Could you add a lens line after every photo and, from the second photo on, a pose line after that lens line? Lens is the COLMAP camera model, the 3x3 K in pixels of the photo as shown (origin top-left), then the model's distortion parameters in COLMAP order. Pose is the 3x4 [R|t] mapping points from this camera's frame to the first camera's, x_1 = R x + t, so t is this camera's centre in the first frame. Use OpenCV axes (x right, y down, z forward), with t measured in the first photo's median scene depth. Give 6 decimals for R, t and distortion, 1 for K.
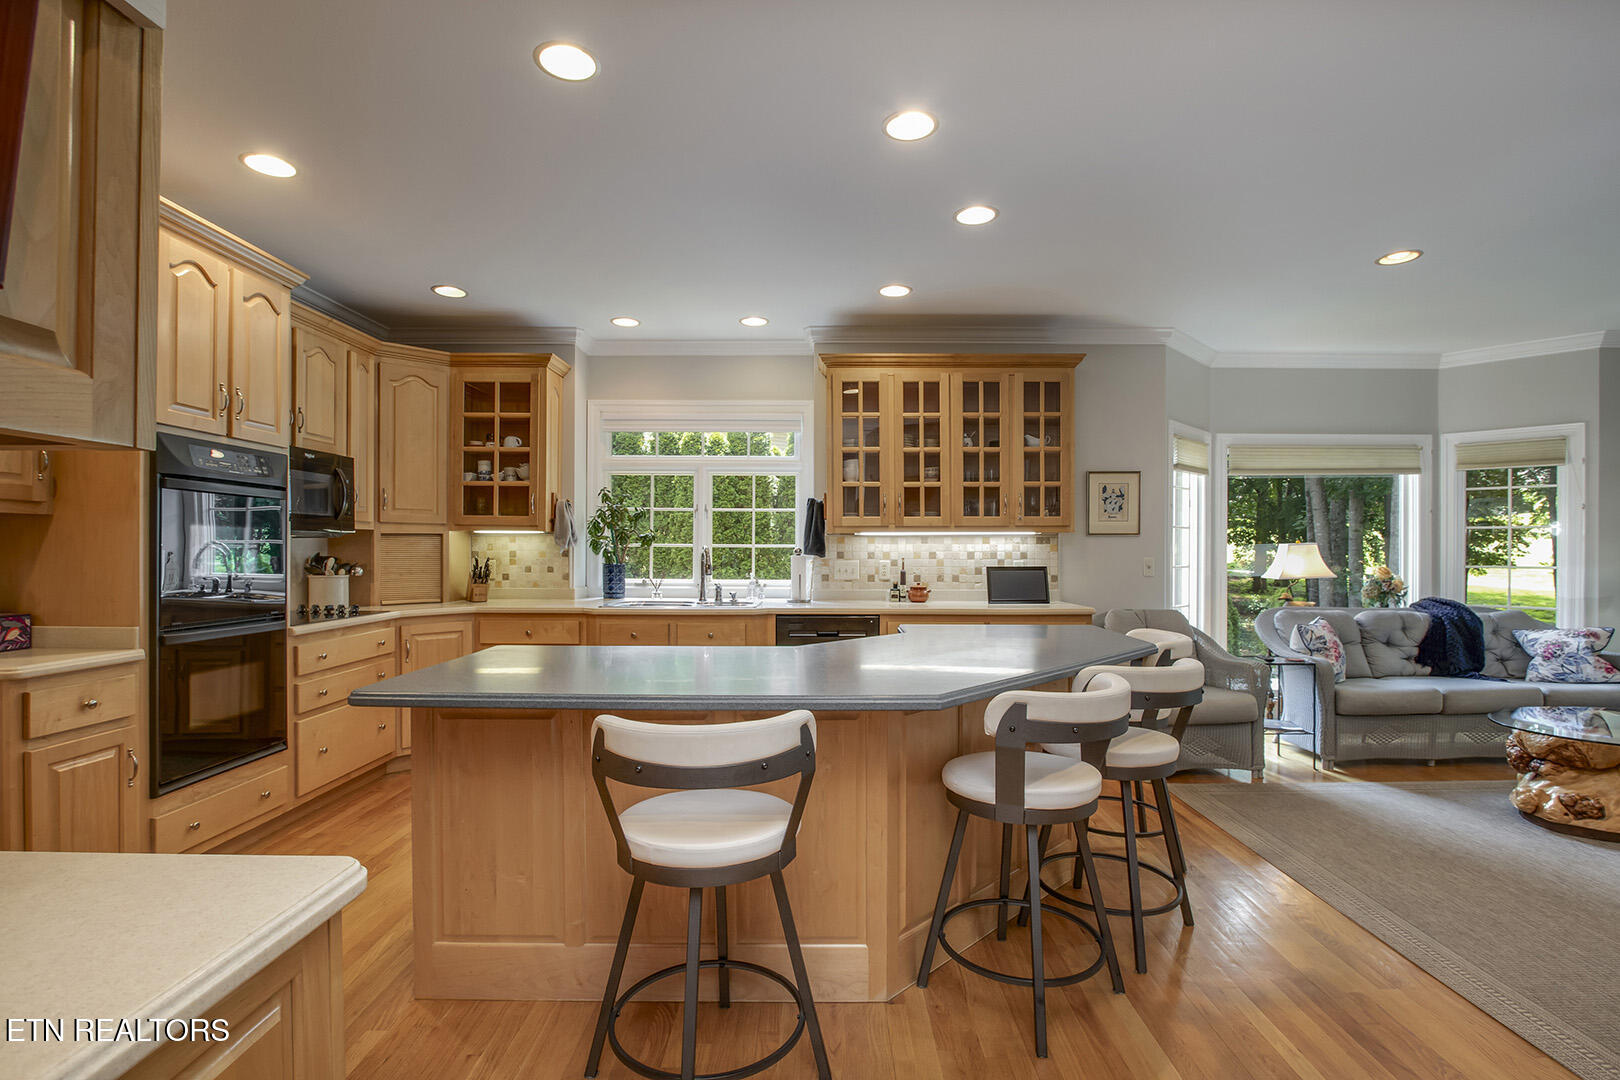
lens RADIAL K [[763.0, 0, 814.9], [0, 763.0, 551.2], [0, 0, 1]] dist [-0.015823, 0.001131]
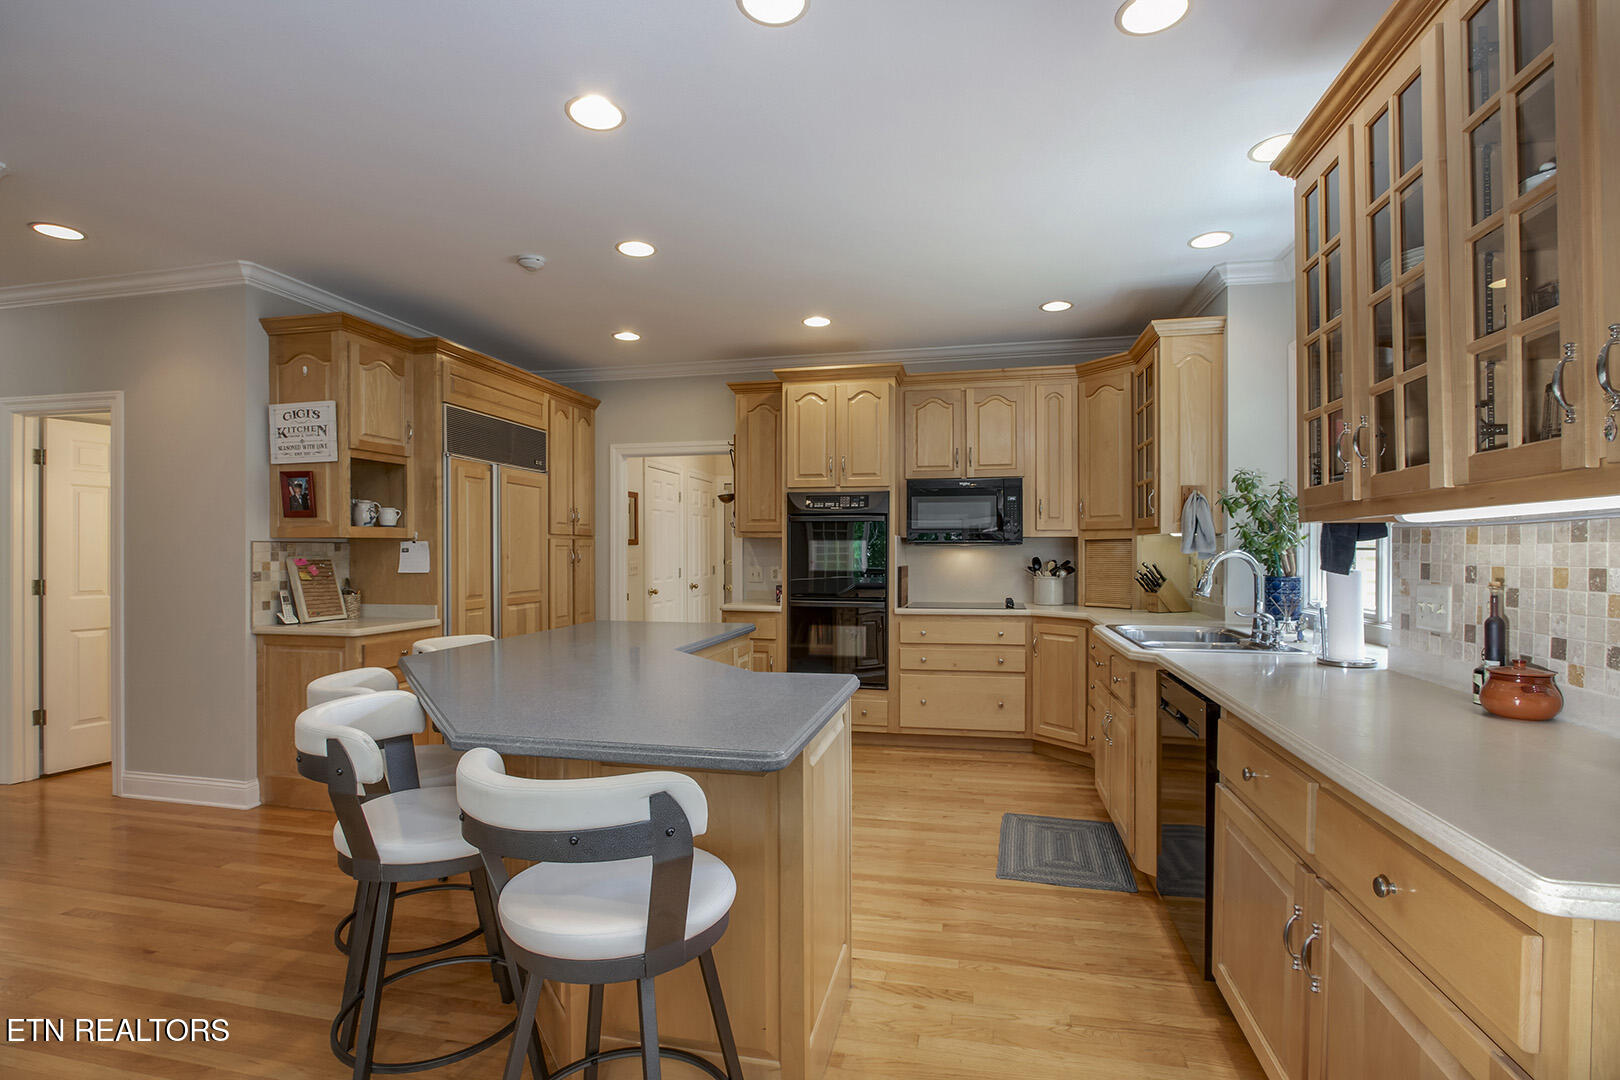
lens RADIAL K [[763.0, 0, 814.9], [0, 763.0, 551.2], [0, 0, 1]] dist [-0.015823, 0.001131]
pose [[-0.198923, -0.001039, -0.980015, 0.545914], [-0.001274, 0.999999, -0.000802, -0.005724], [0.980014, 0.001089, -0.198924, 0.799145]]
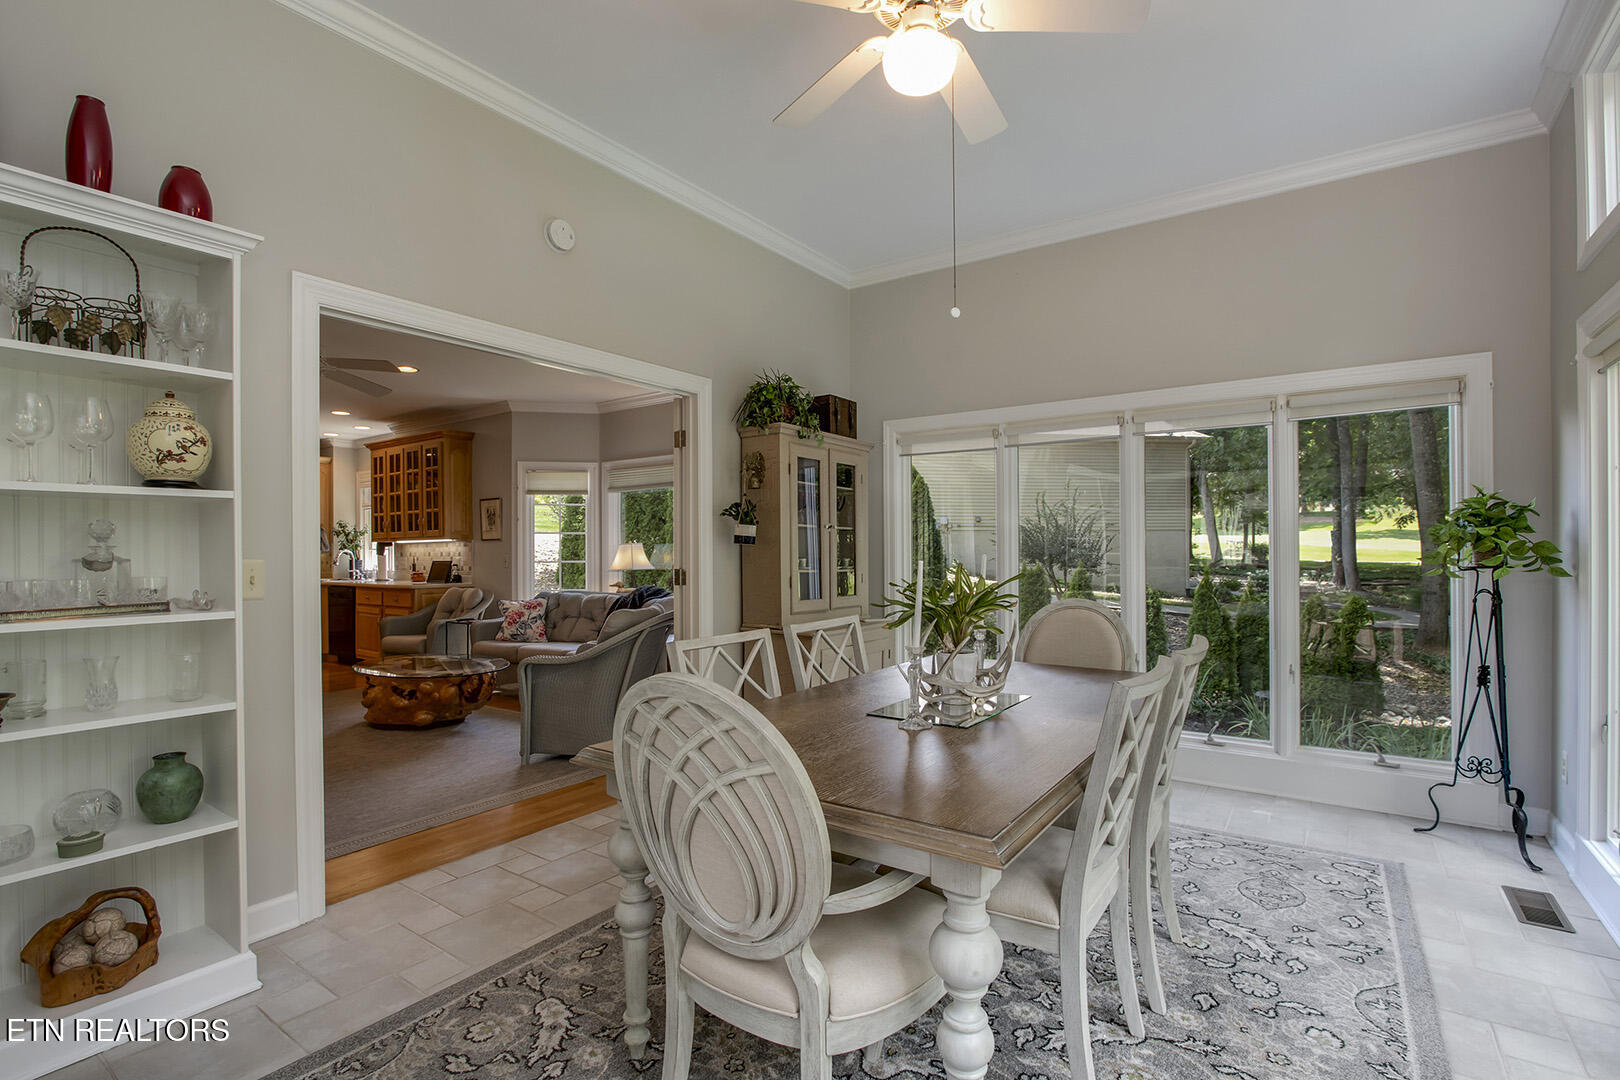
lens RADIAL K [[753.3, 0, 810.5], [0, 753.3, 554.6], [0, 0, 1]] dist [-0.018777, 0.000667]
pose [[0.822854, -0.006700, -0.568213, 1.878657], [0.006538, 0.999976, -0.002323, 0.015977], [0.568215, -0.001803, 0.822878, 0.136878]]
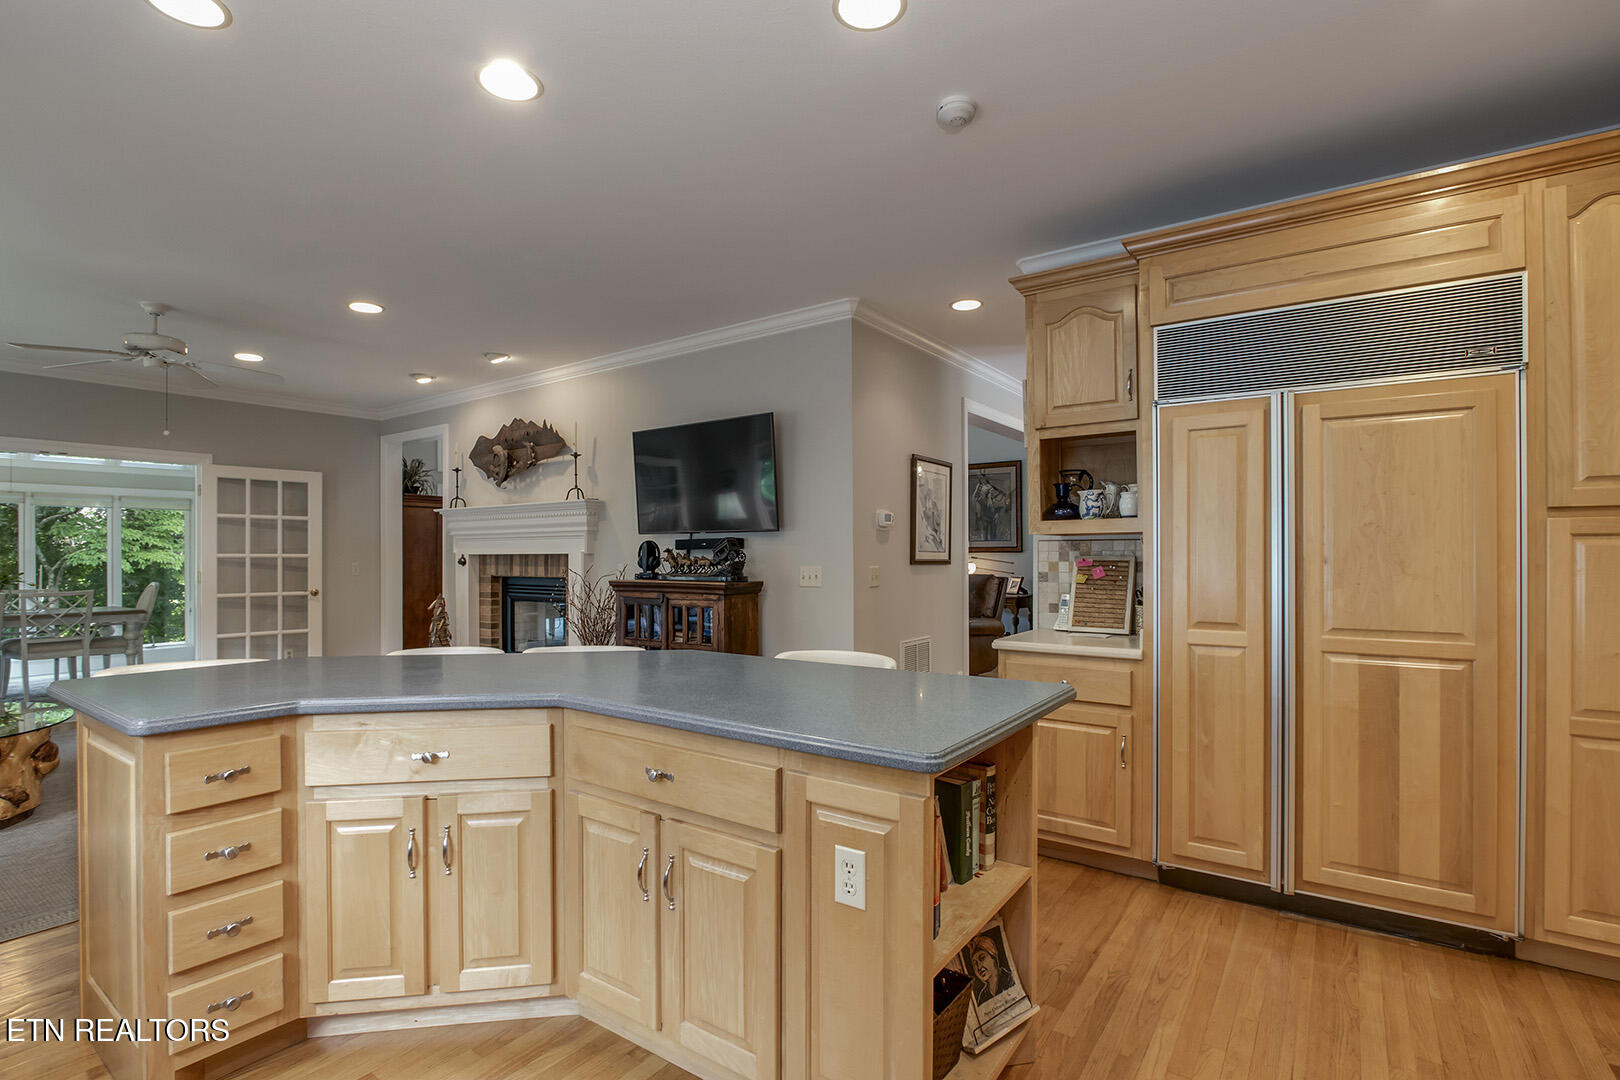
lens RADIAL K [[753.3, 0, 810.5], [0, 753.3, 554.6], [0, 0, 1]] dist [-0.018777, 0.000667]
pose [[-0.818114, 0.000122, 0.575056, -0.361190], [0.002368, 0.999992, 0.003156, -0.004706], [-0.575051, 0.003944, -0.818108, 0.831720]]
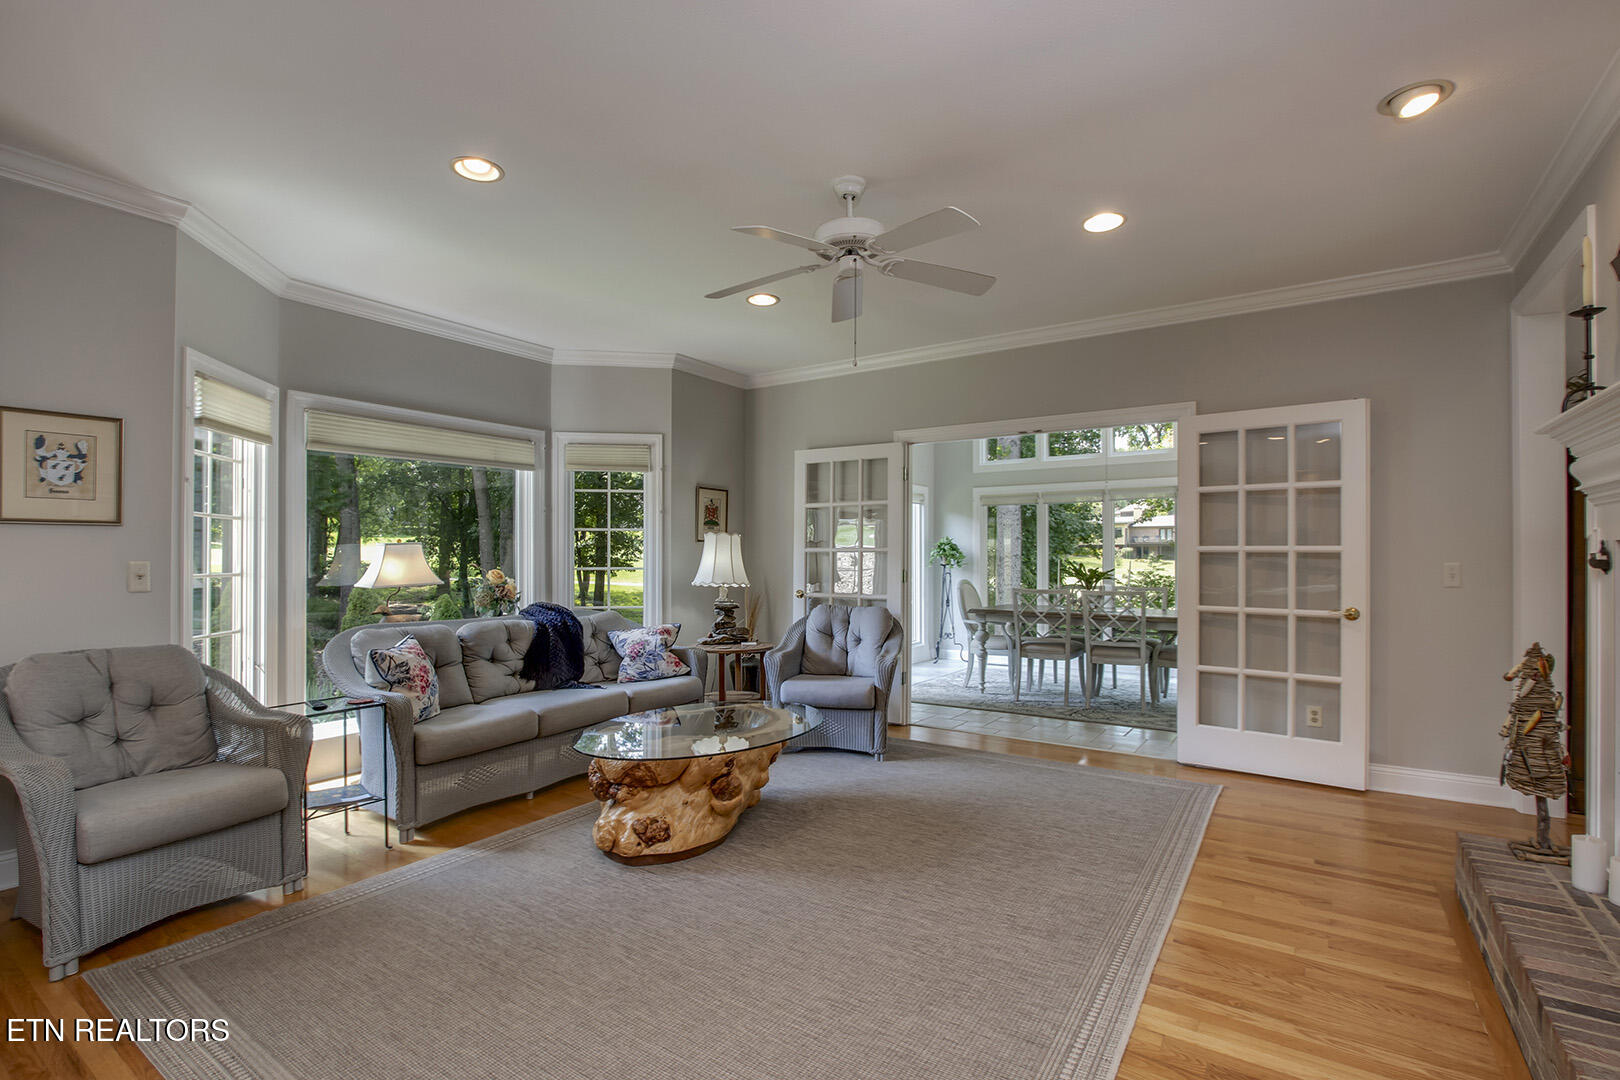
lens RADIAL K [[753.3, 0, 810.5], [0, 753.3, 554.6], [0, 0, 1]] dist [-0.018777, 0.000667]
pose [[0.559694, 0.000971, 0.828699, 0.260847], [0.003736, 0.999986, -0.003695, 0.007726], [-0.828691, 0.005164, 0.559682, 0.229127]]
